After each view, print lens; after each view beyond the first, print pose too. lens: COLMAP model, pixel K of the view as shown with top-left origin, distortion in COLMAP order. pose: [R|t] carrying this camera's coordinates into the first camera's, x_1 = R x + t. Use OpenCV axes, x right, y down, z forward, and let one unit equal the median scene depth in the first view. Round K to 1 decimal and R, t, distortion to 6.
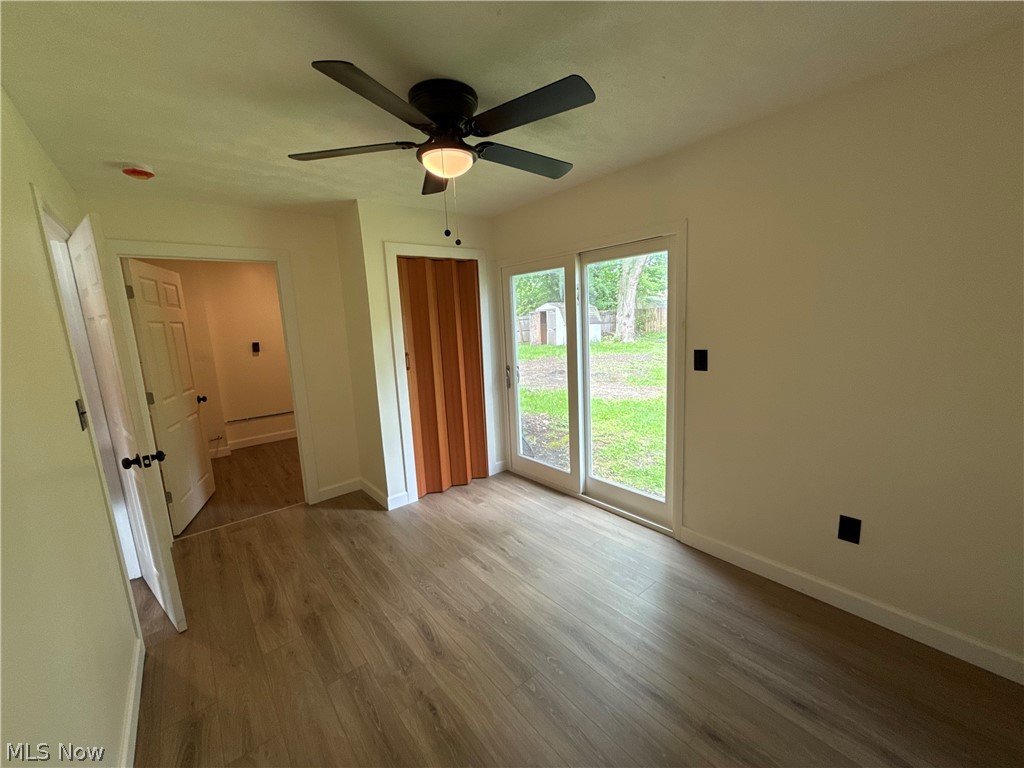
lens RADIAL K [[416.8, 0, 512.0], [0, 416.8, 384.0], [0, 0, 1]] dist [-0.002440, -0.000547]
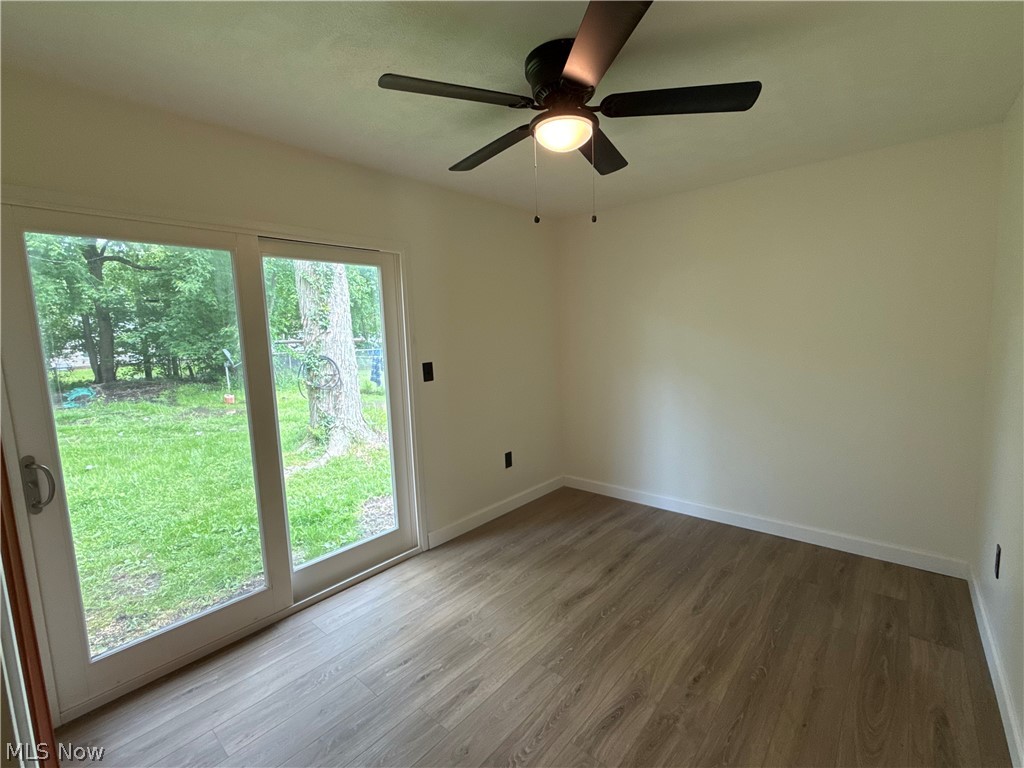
lens RADIAL K [[453.6, 0, 519.0], [0, 453.6, 381.3], [0, 0, 1]] dist [-0.001412, -0.000153]
pose [[-0.182349, -0.051622, 0.981878, -0.914580], [0.202172, 0.975314, 0.088824, -0.105628], [-0.962224, 0.214705, -0.167411, 1.125580]]
